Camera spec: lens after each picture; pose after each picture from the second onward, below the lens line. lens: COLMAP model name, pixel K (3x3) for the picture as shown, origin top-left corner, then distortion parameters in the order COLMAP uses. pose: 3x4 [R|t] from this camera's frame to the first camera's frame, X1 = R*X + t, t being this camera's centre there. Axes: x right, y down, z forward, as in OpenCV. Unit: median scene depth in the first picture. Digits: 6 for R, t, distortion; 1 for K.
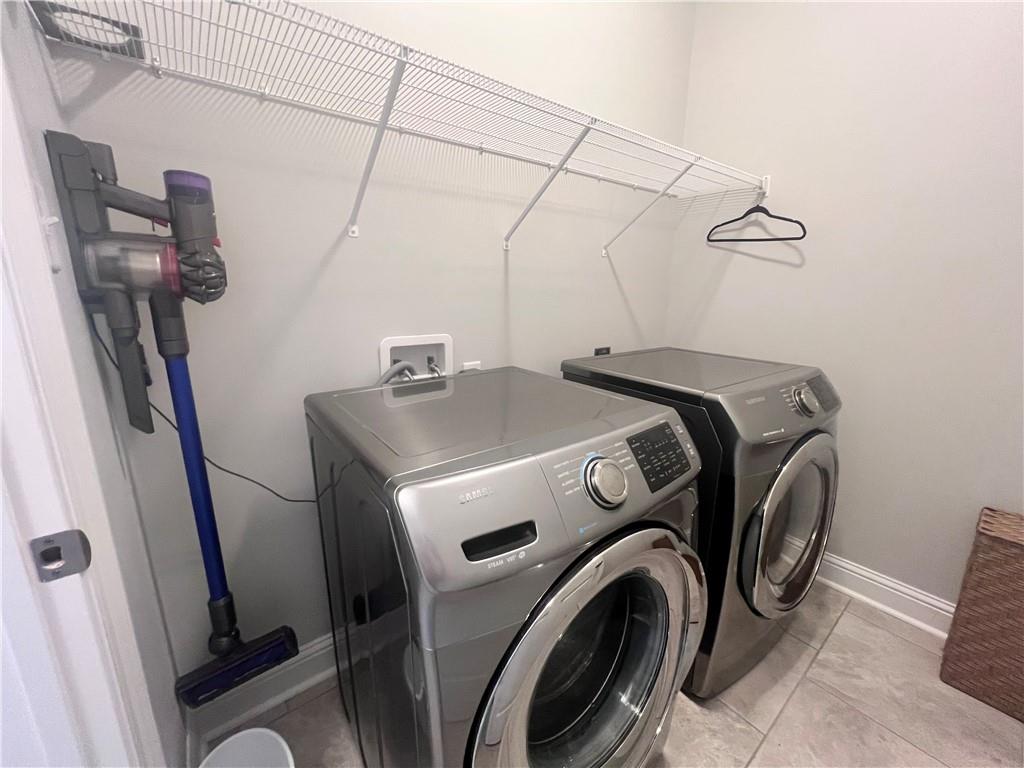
lens RADIAL K [[409.3, 0, 513.0], [0, 409.3, 381.6], [0, 0, 1]] dist [0.000432, -0.000276]
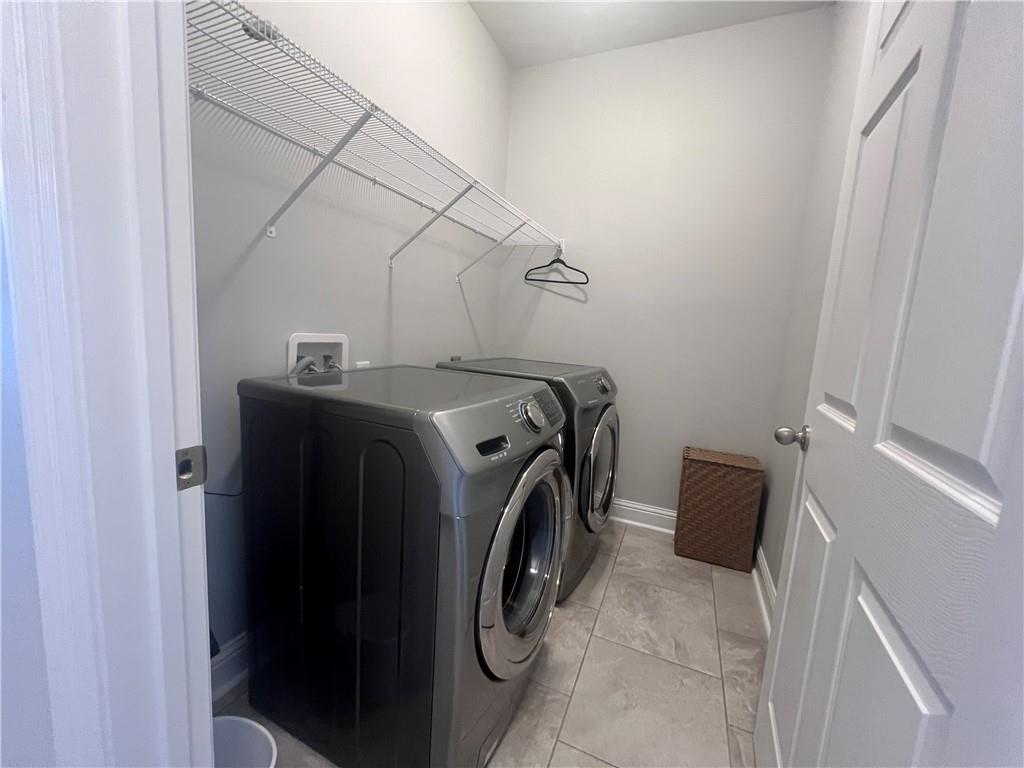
lens RADIAL K [[409.3, 0, 510.8], [0, 409.3, 382.1], [0, 0, 1]] dist [0.000432, -0.000276]
pose [[0.876531, -0.015795, 0.481085, -0.304745], [0.053730, 0.996426, -0.065181, 0.108472], [-0.478336, 0.082982, 0.874247, -0.172231]]
